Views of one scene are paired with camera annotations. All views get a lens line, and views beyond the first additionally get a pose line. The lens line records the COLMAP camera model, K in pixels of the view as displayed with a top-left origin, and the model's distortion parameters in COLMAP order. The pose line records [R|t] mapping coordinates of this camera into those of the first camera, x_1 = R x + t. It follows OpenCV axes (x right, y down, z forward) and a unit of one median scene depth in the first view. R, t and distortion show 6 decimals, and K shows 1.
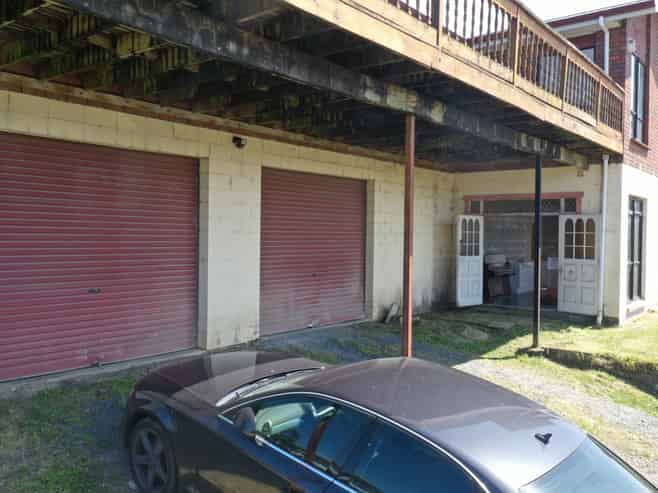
lens RADIAL K [[583.9, 0, 325.5], [0, 583.9, 250.3], [0, 0, 1]] dist [0.002233, 0.004459]
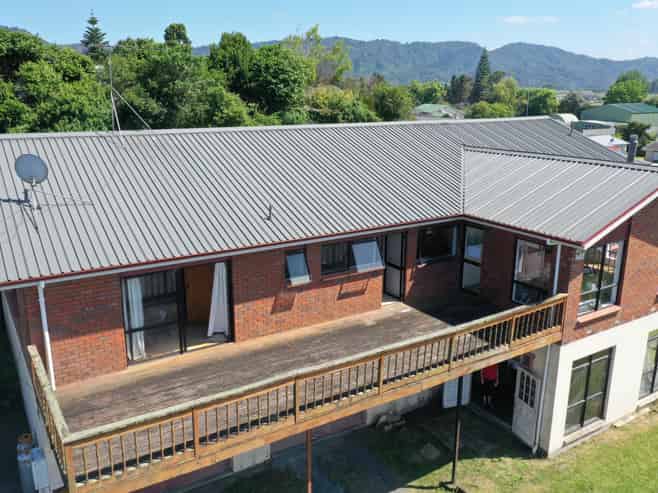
lens RADIAL K [[583.9, 0, 328.6], [0, 583.9, 245.9], [0, 0, 1]] dist [0.002233, 0.004459]
pose [[0.947835, 0.079319, -0.308735, 0.471637], [-0.005302, 0.972335, 0.233533, -0.764382], [0.318717, -0.219714, 0.922033, -0.334438]]
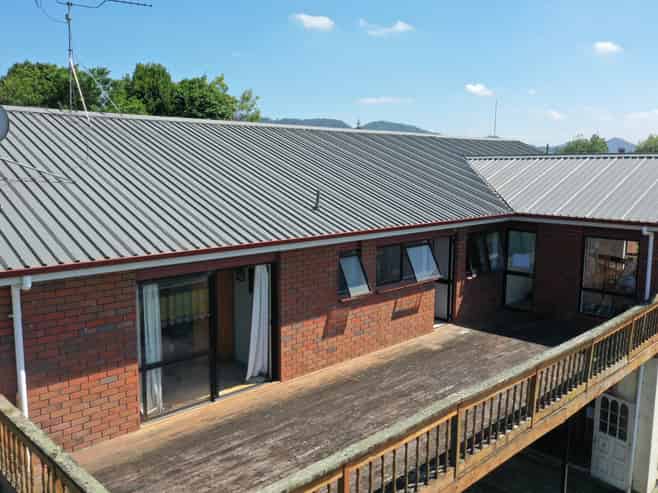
lens RADIAL K [[583.9, 0, 327.1], [0, 583.9, 248.7], [0, 0, 1]] dist [0.002233, 0.004459]
pose [[0.993535, 0.013084, -0.112769, 0.032718], [0.000253, 0.993079, 0.117448, -0.549607], [0.113525, -0.116717, 0.986656, -0.104538]]
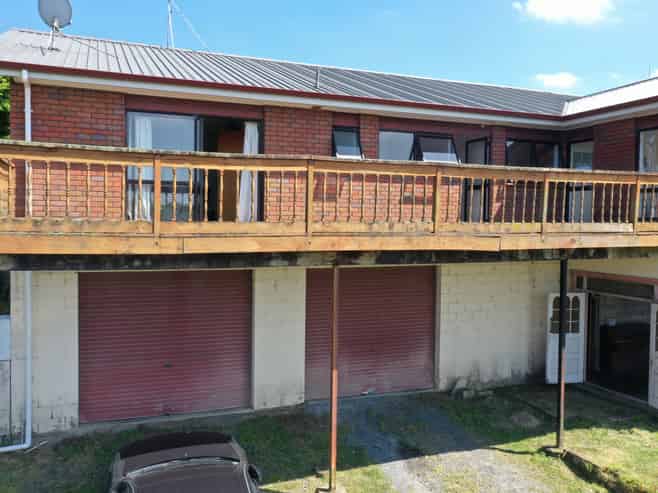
lens RADIAL K [[583.9, 0, 330.1], [0, 583.9, 245.5], [0, 0, 1]] dist [0.002233, 0.004459]
pose [[0.870816, 0.020659, -0.491175, 0.507735], [-0.016839, 0.999784, 0.012197, -0.191706], [0.491321, -0.002350, 0.870976, -0.080376]]
